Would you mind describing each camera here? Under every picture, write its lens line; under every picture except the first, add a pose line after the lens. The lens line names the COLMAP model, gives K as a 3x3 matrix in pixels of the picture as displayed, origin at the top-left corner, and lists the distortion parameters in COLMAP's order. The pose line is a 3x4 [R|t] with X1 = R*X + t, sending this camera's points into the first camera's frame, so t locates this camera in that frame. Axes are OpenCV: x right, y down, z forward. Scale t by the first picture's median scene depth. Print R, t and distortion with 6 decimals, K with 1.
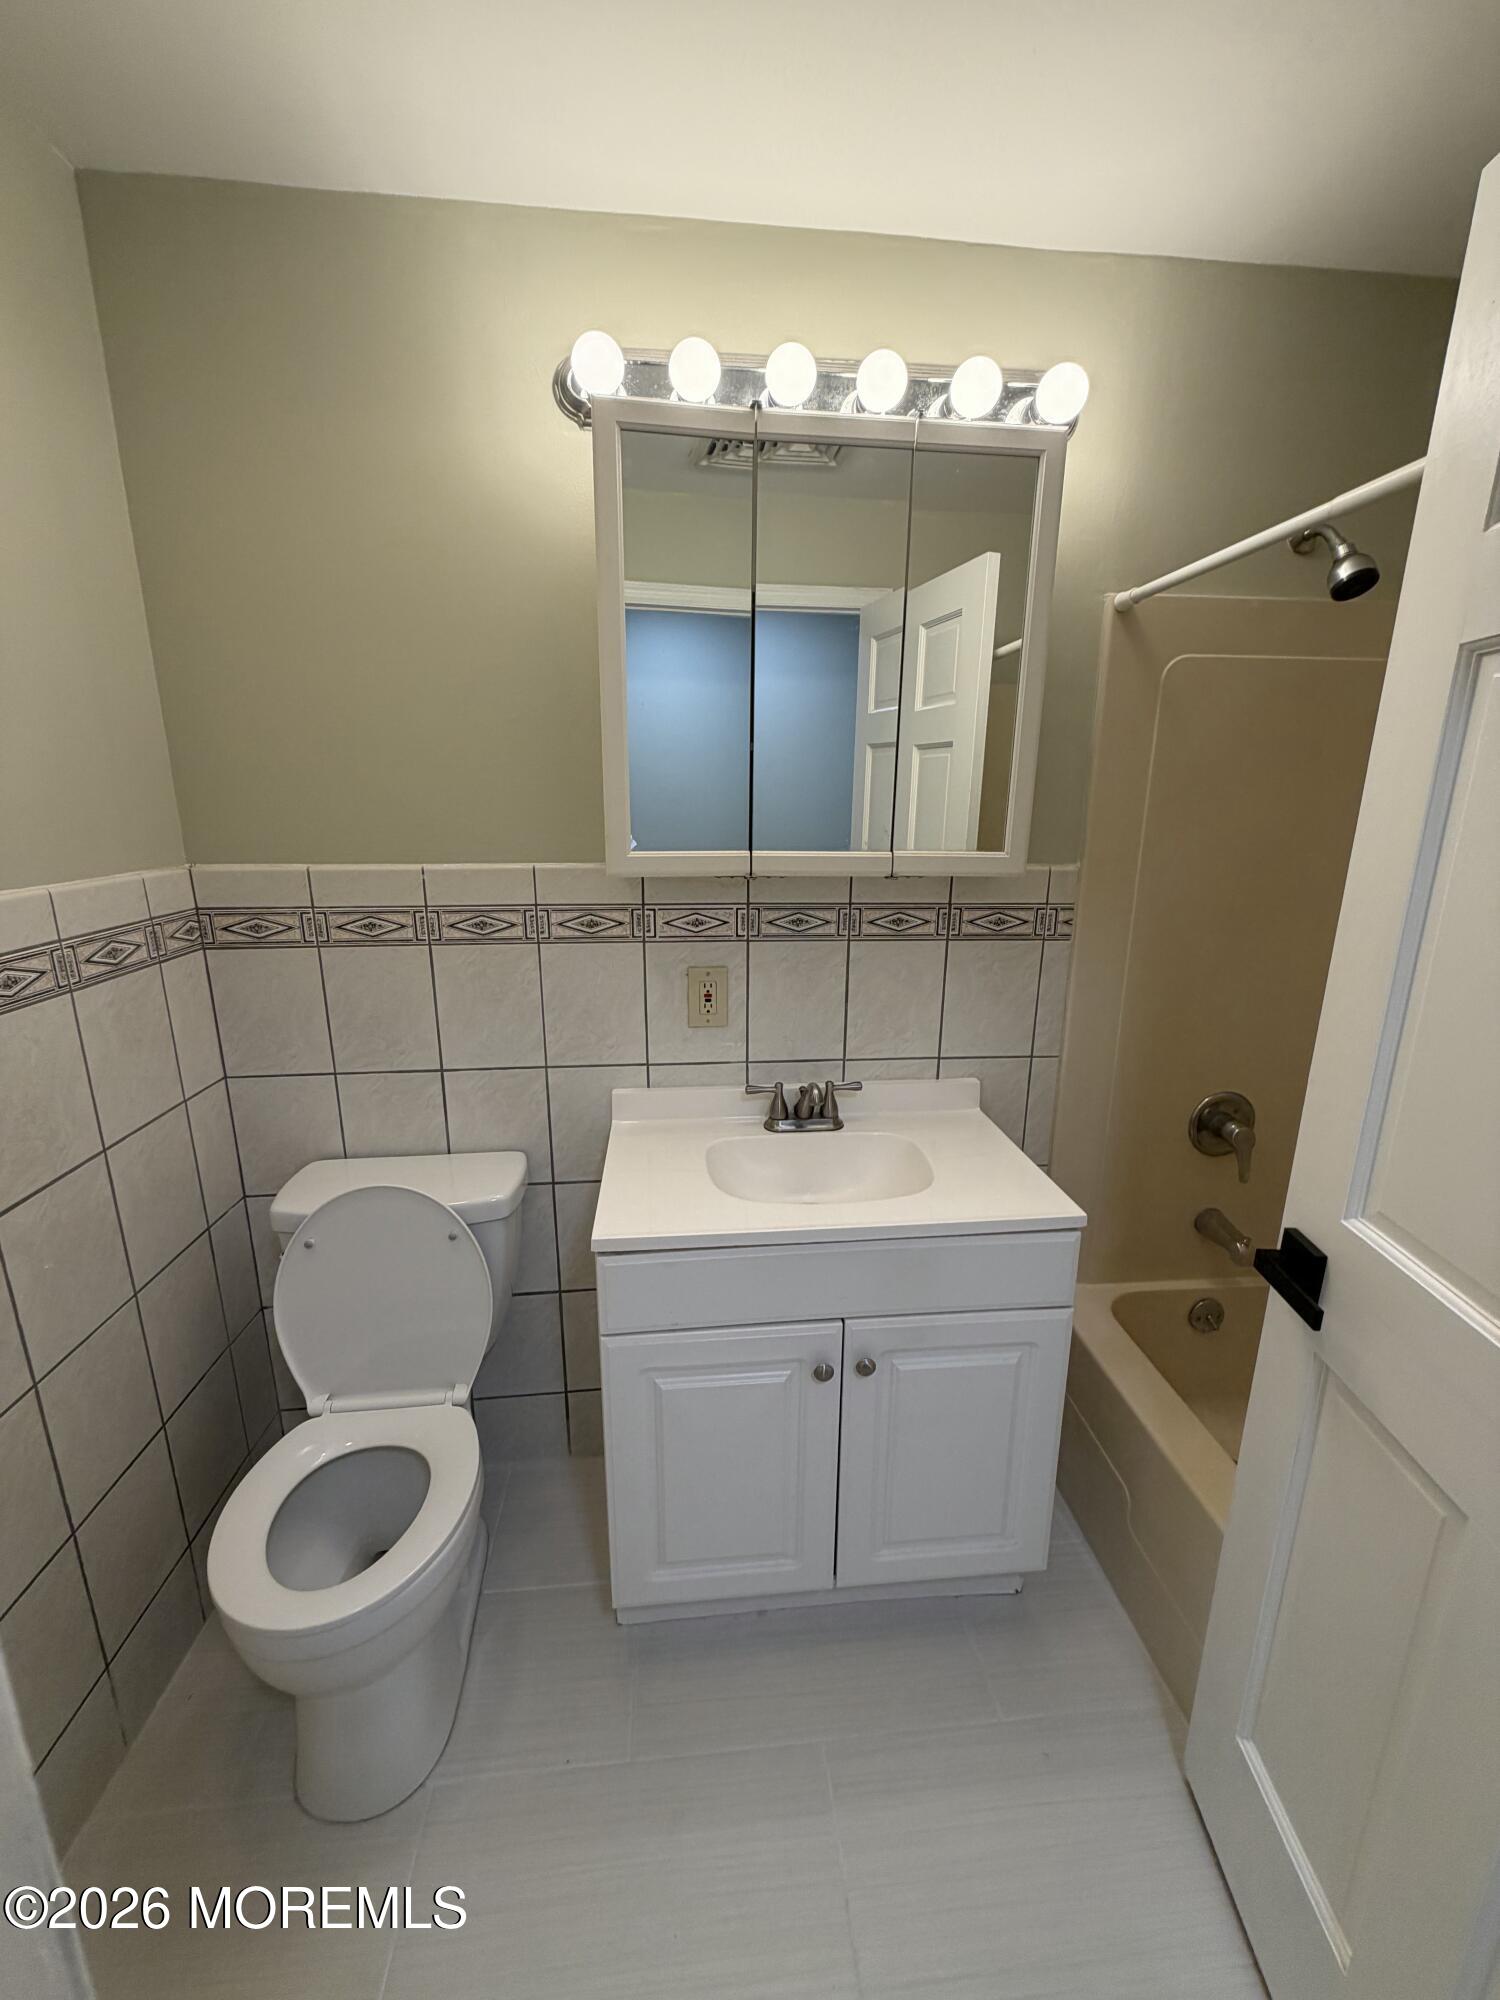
lens RADIAL K [[797.8, 0, 754.0], [0, 797.8, 998.8], [0, 0, 1]] dist [-0.004148, 0.000099]
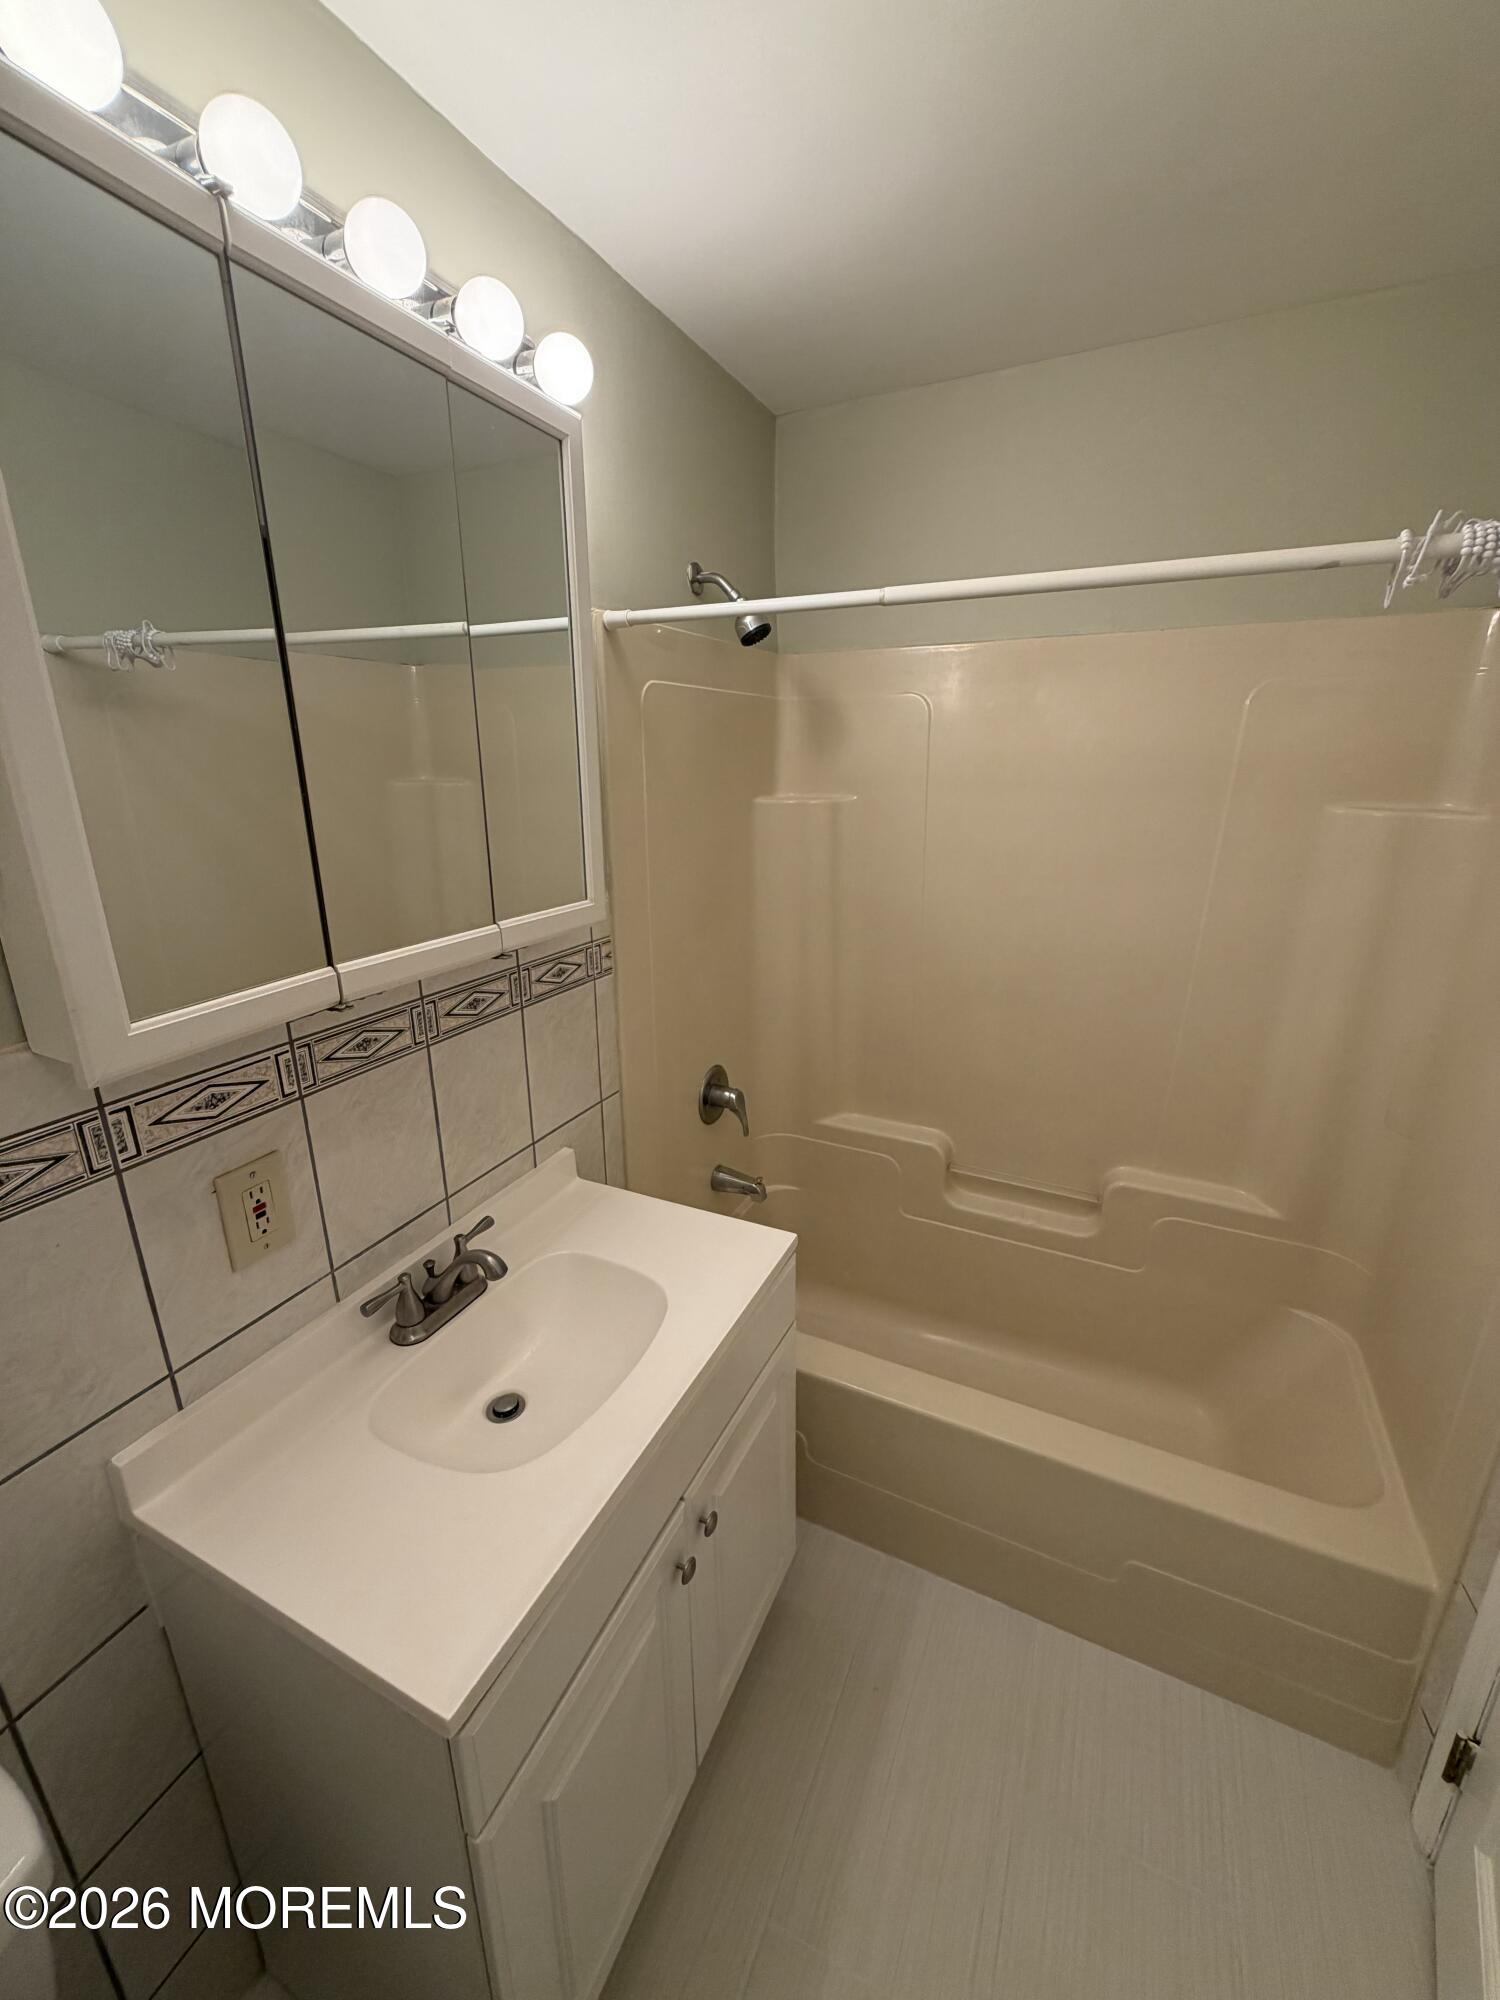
lens RADIAL K [[797.8, 0, 752.0], [0, 797.8, 996.6], [0, 0, 1]] dist [-0.004148, 0.000099]
pose [[0.506800, -0.259995, 0.821922, -0.319599], [0.214929, 0.961436, 0.171600, -0.178823], [-0.834841, 0.089688, 0.543136, 0.352110]]
